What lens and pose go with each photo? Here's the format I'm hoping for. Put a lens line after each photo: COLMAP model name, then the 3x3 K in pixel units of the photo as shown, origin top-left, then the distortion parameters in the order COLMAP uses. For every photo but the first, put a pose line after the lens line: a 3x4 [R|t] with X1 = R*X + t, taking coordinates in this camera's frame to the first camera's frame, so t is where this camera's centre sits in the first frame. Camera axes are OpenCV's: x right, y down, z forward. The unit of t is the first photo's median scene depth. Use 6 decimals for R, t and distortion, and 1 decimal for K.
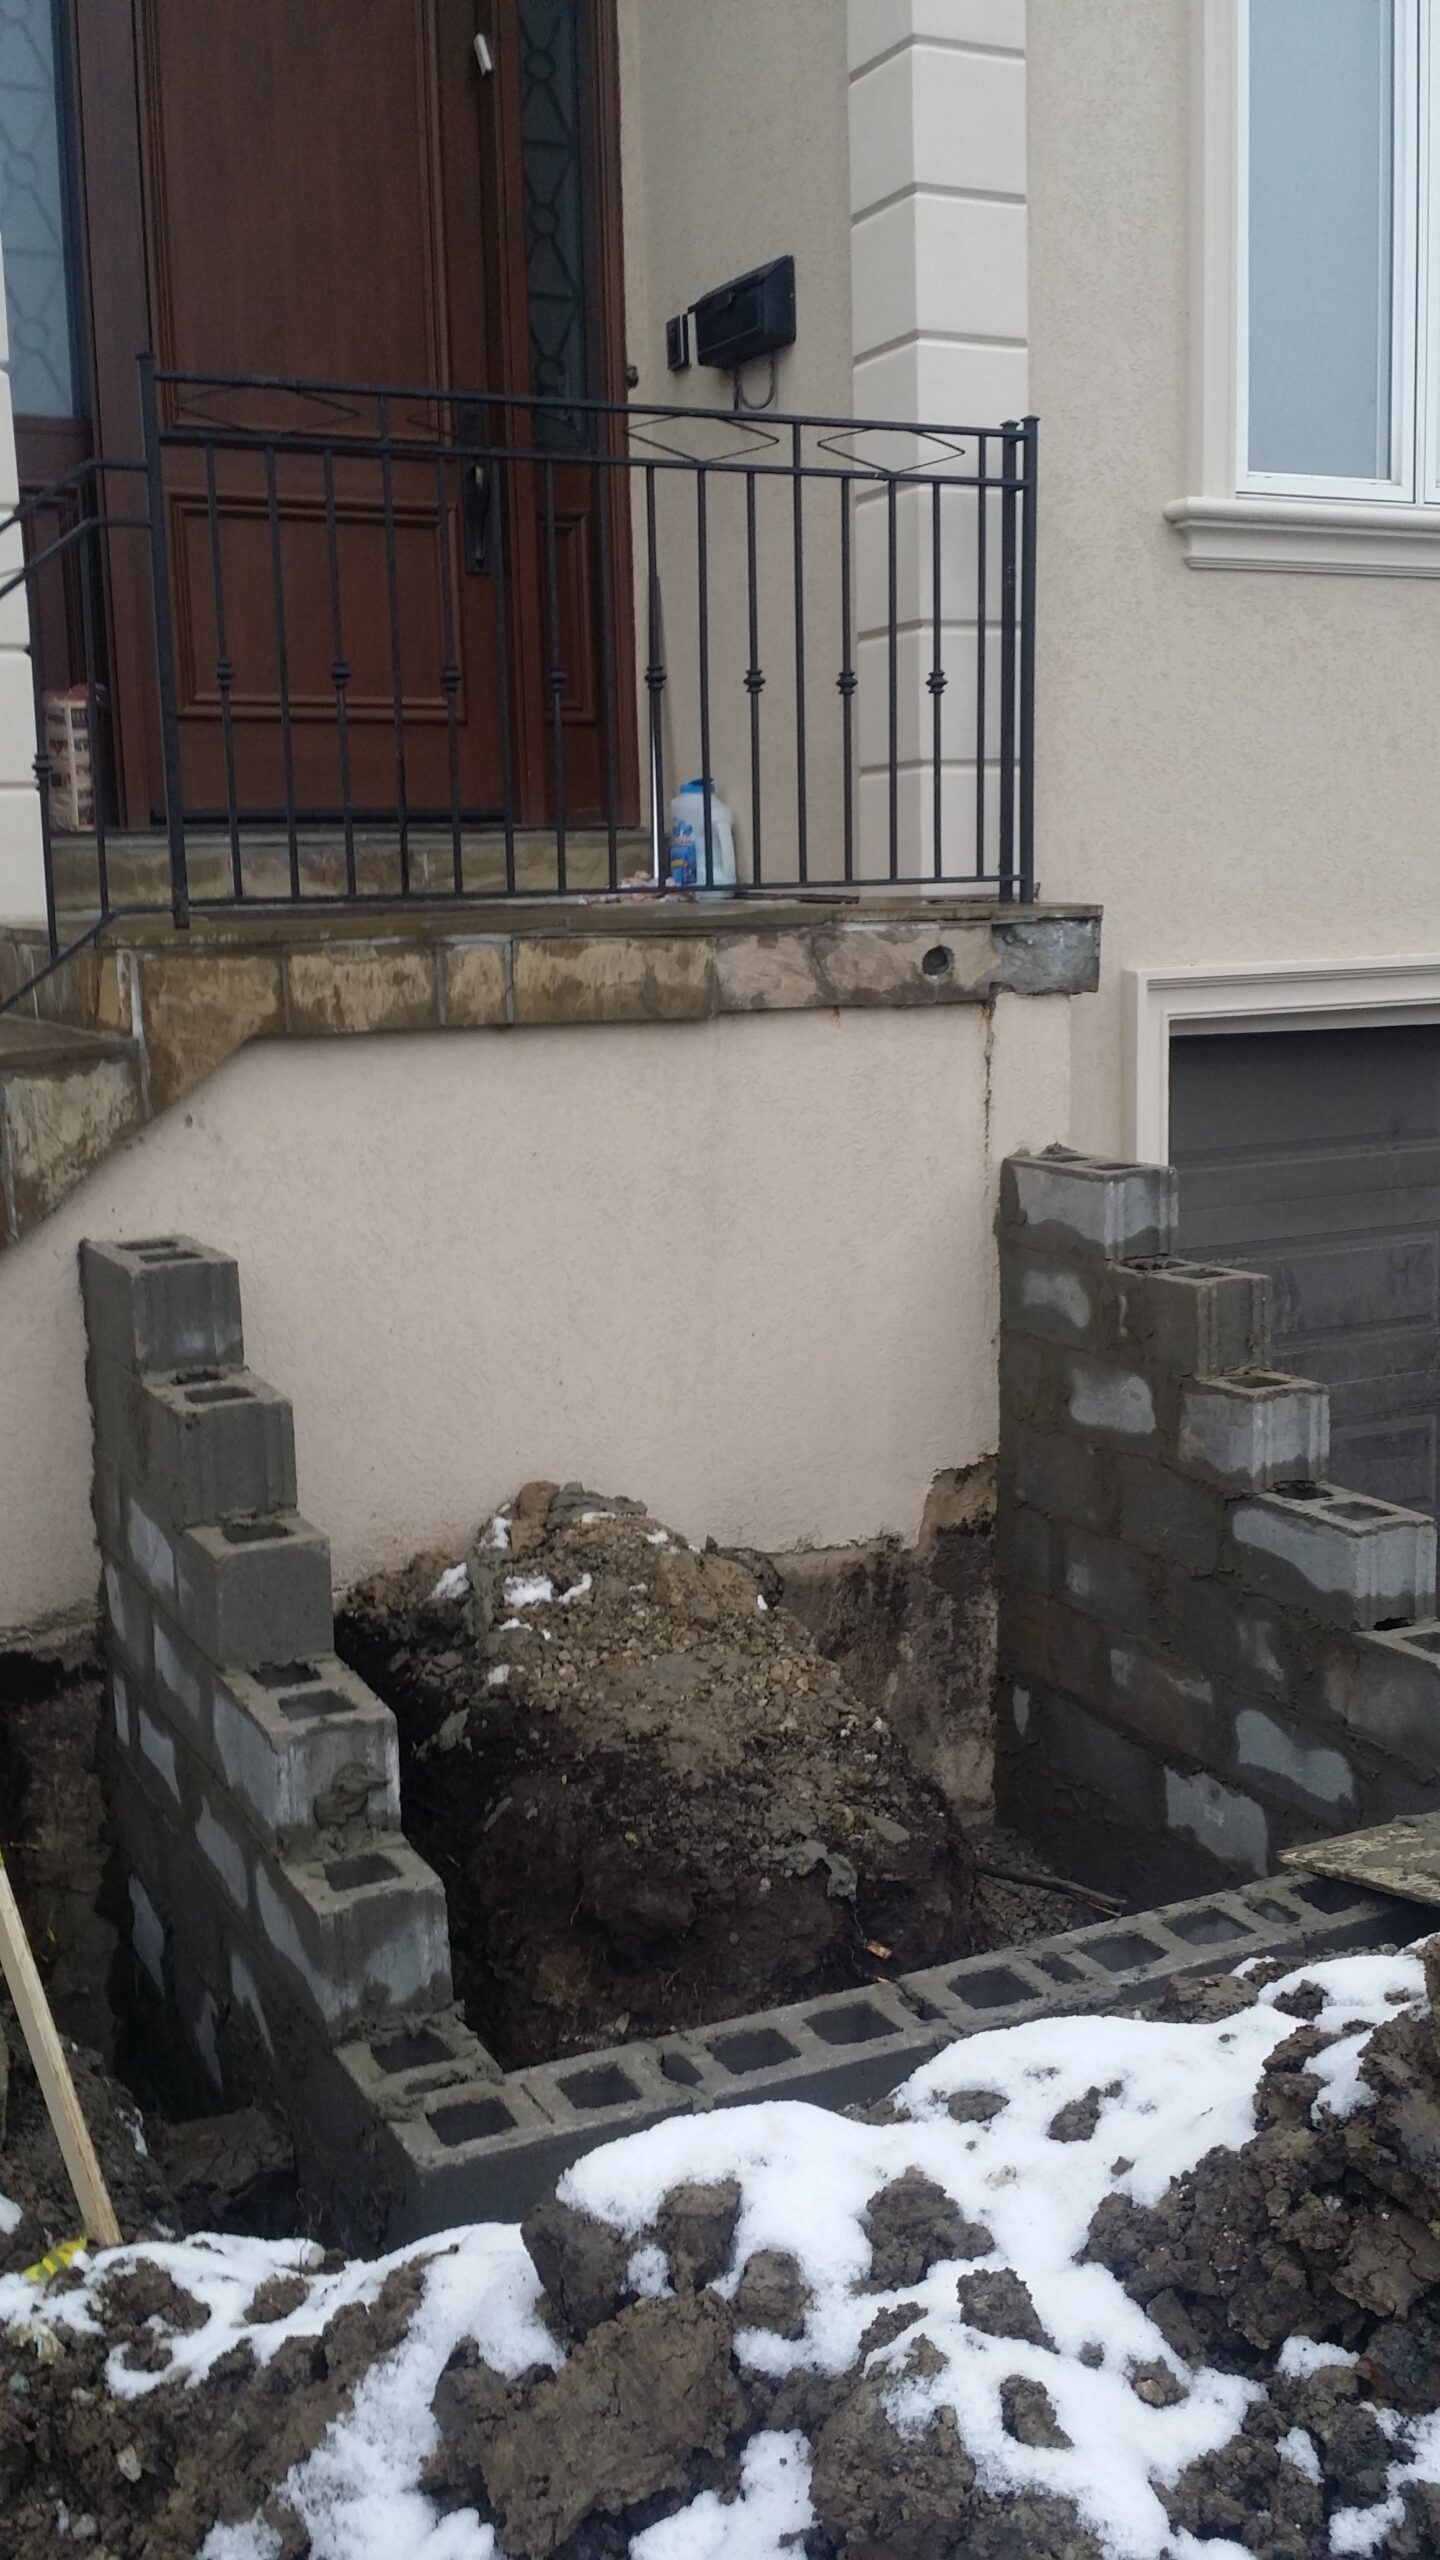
lens RADIAL K [[2483.6, 0, 687.1], [0, 2483.6, 1318.0], [0, 0, 1]] dist [0.134989, -0.293221]
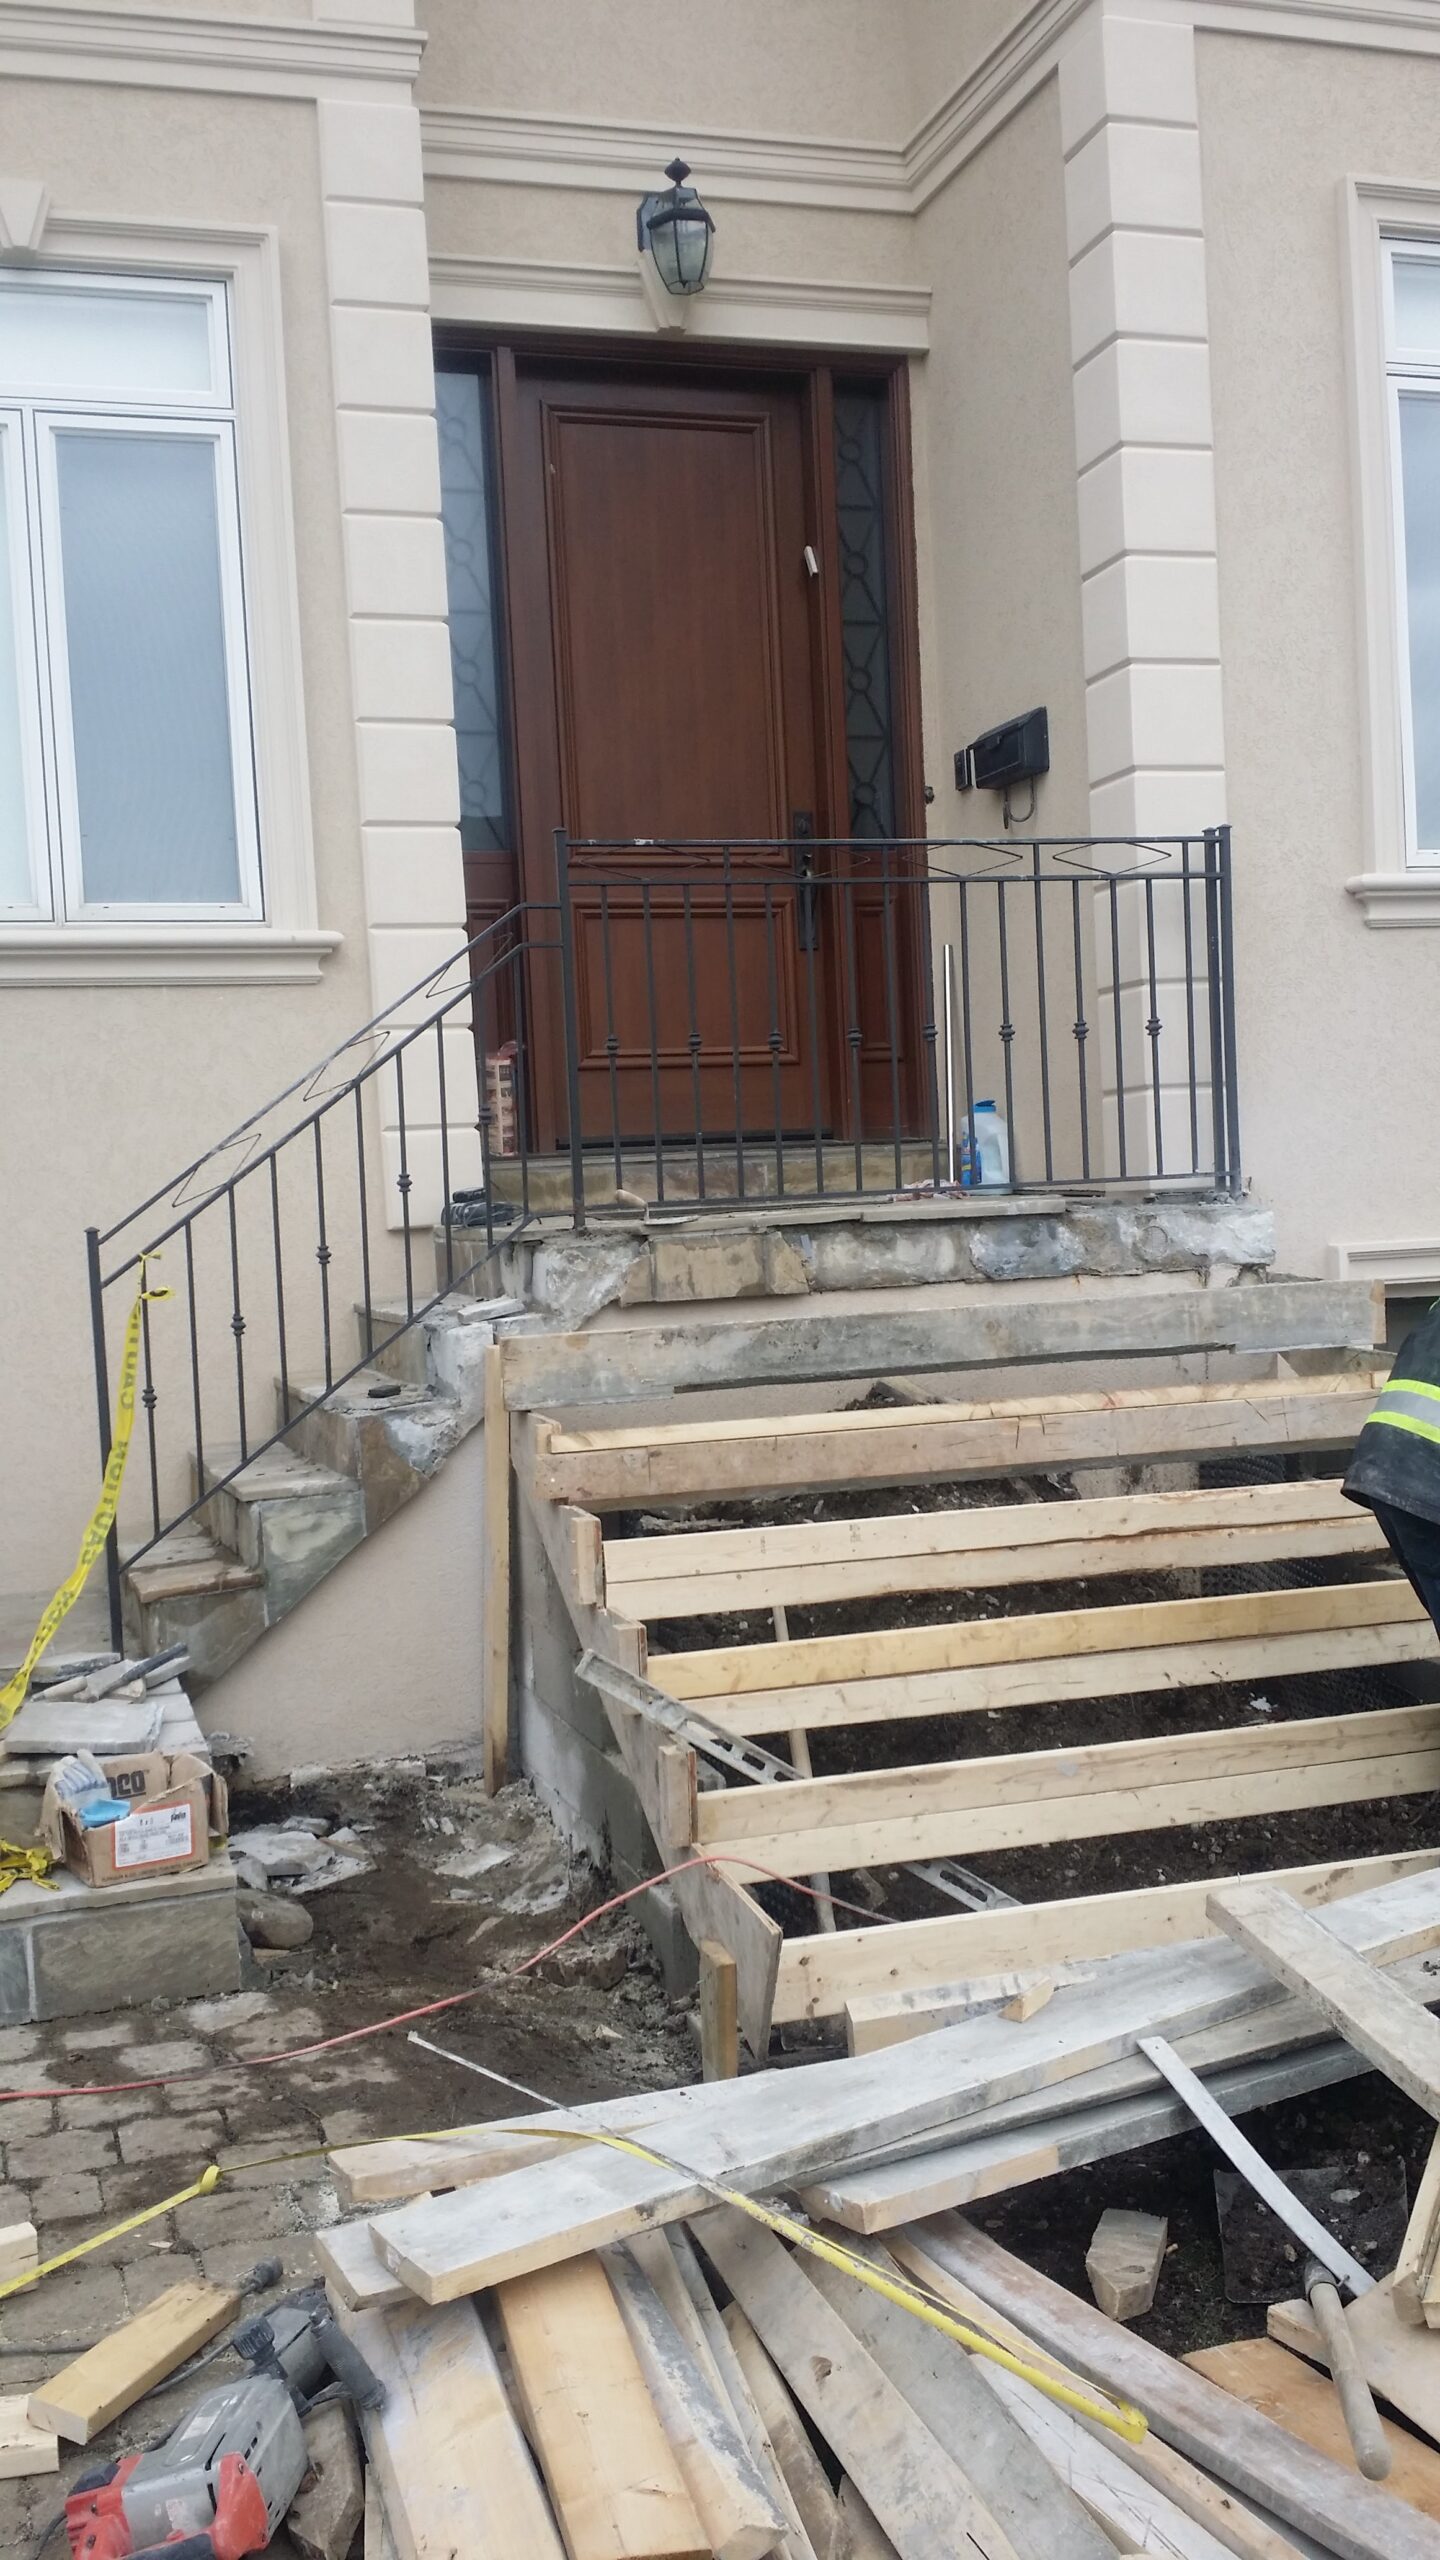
lens RADIAL K [[2357.8, 0, 714.7], [0, 2357.8, 1340.5], [0, 0, 1]] dist [0.183997, -0.000068]
pose [[0.990292, -0.012676, -0.138421, 0.040337], [-0.001941, 0.994475, -0.104956, 0.033858], [0.138987, 0.104205, 0.984796, -0.208793]]
